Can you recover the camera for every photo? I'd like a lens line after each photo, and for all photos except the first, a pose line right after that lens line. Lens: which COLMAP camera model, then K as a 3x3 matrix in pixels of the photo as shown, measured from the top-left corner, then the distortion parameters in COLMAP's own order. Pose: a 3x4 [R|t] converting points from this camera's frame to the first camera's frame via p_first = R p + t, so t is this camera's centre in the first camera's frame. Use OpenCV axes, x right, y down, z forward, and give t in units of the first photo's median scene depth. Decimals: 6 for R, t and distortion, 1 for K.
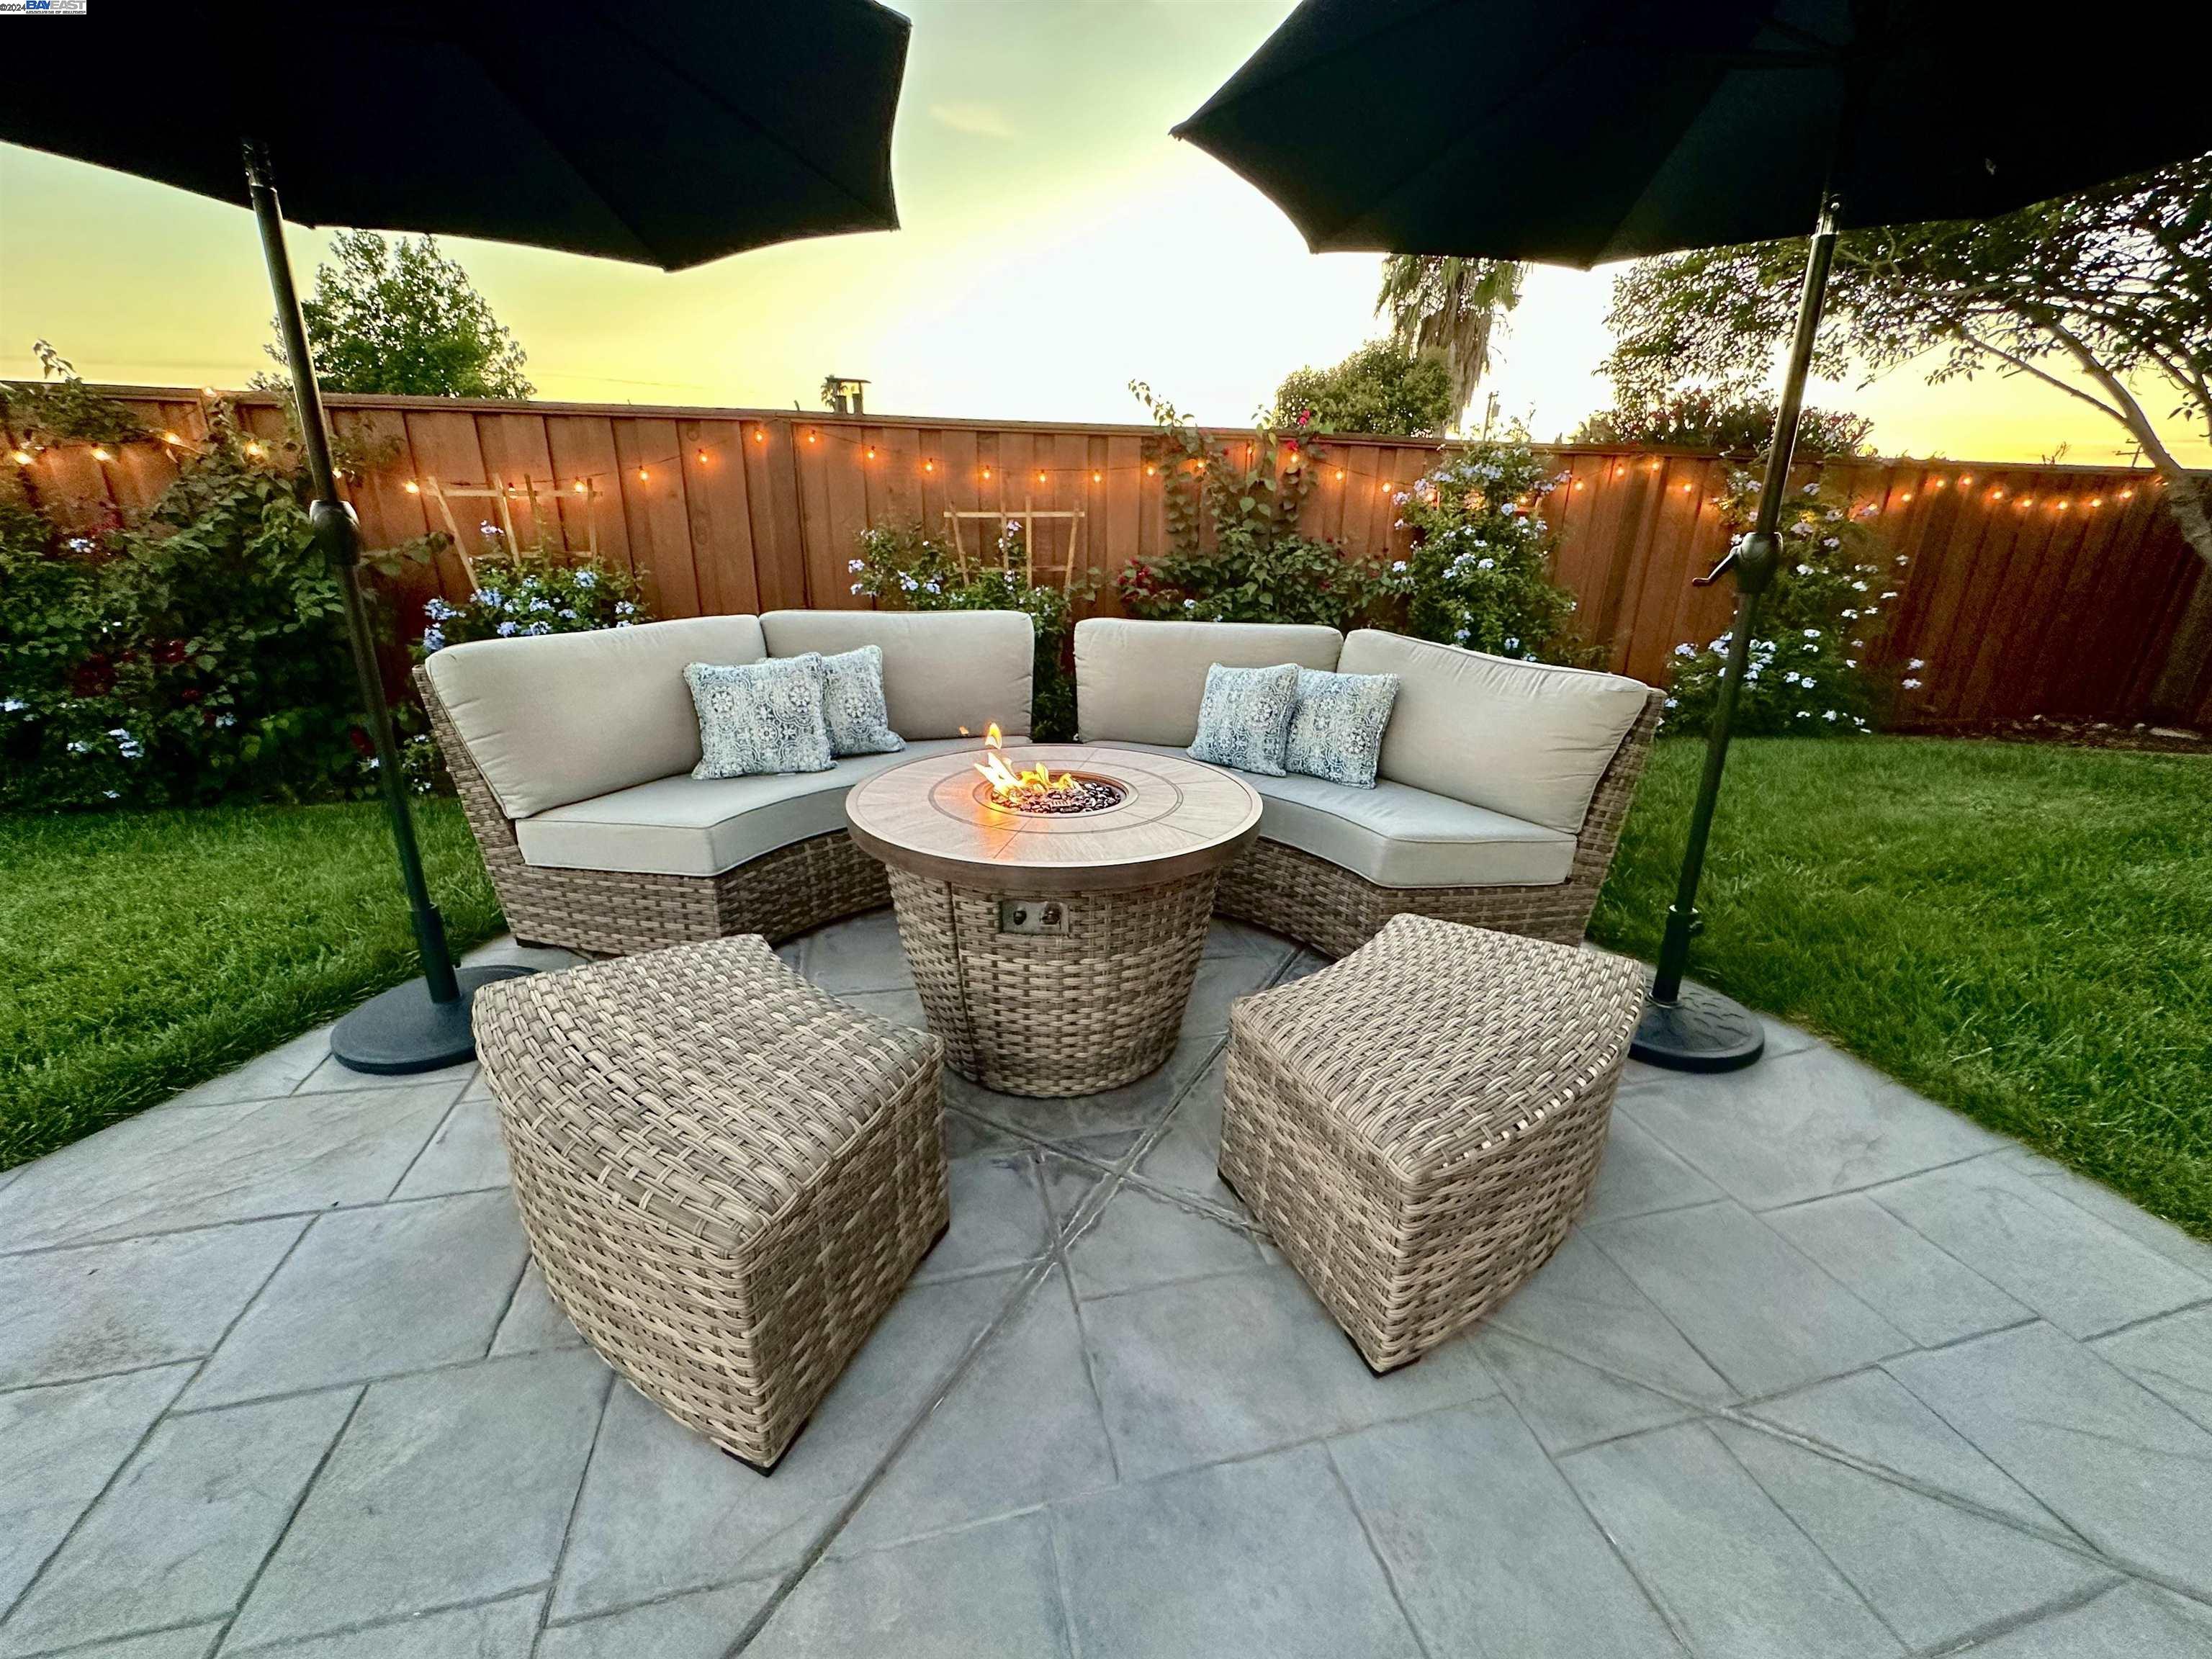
lens RADIAL K [[884.3, 0, 1106.0], [0, 884.3, 829.5], [0, 0, 1]] dist [-0.001018, 0.000147]
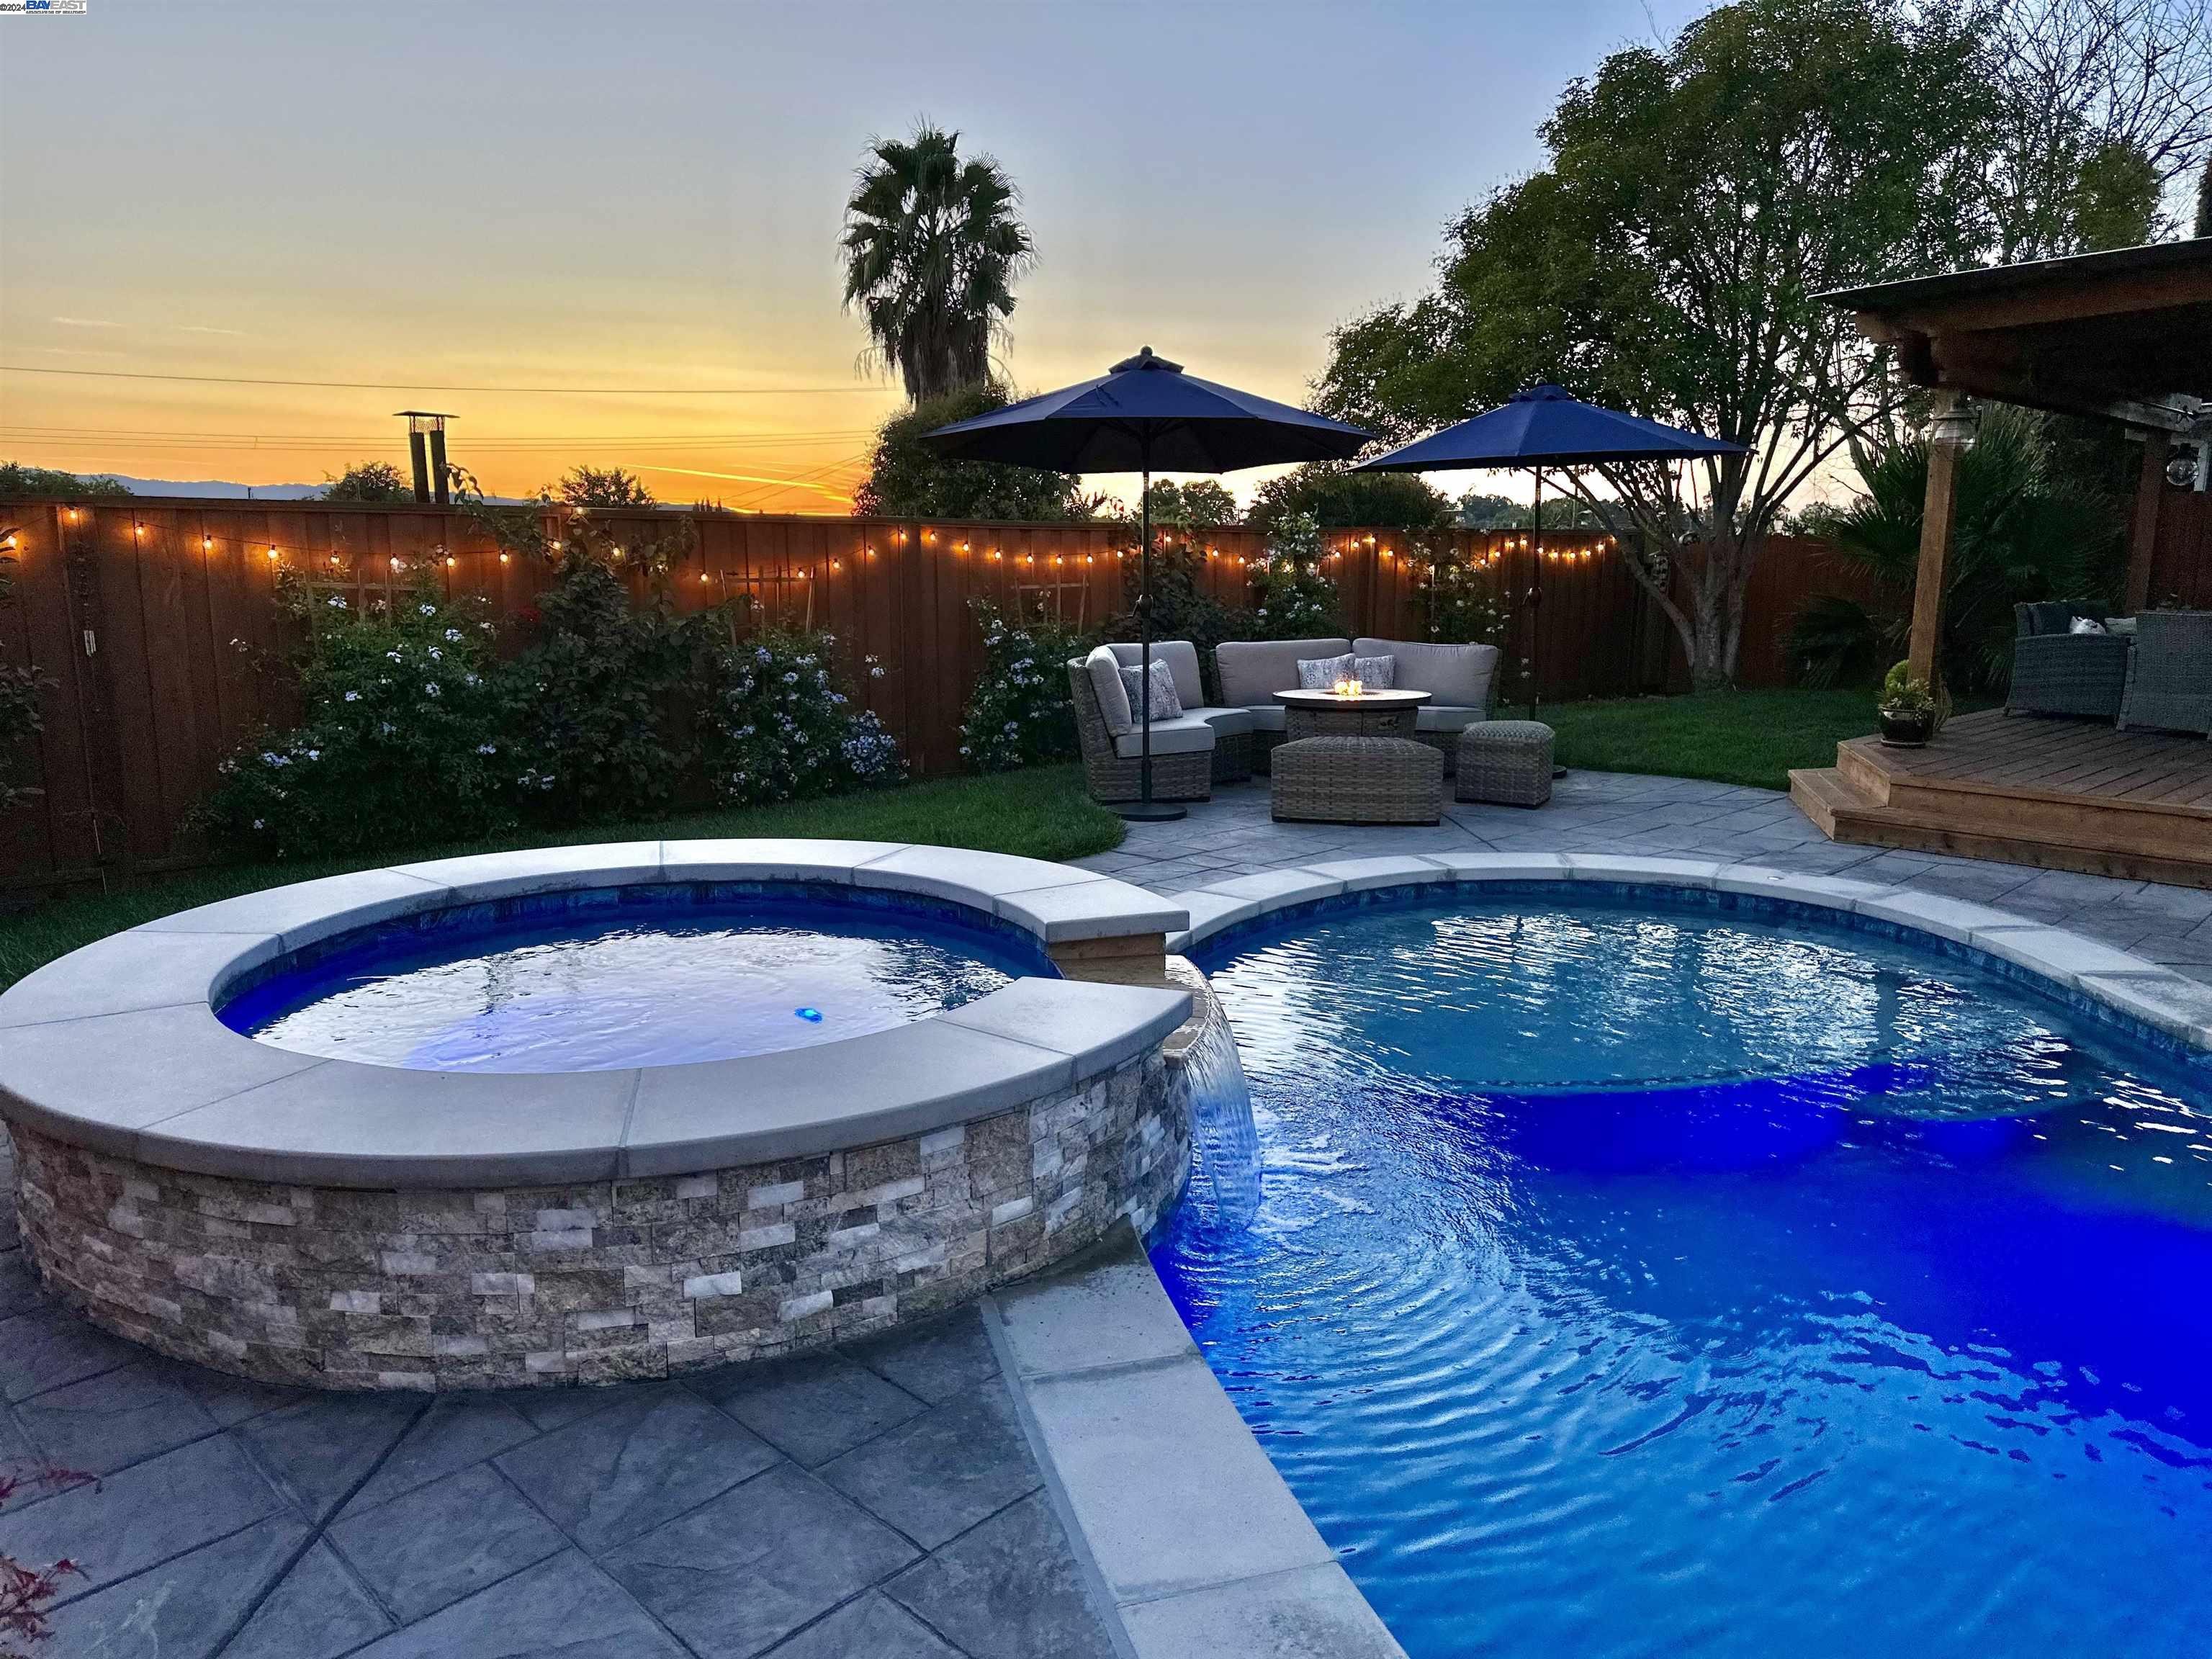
lens RADIAL K [[1531.6, 0, 1106.0], [0, 1531.6, 829.5], [0, 0, 1]] dist [0.136849, -0.000824]
pose [[0.860175, -0.107383, 0.498566, -1.086093], [0.186354, 0.976162, -0.111266, 0.263956], [-0.474733, 0.188618, 0.859681, -0.909425]]
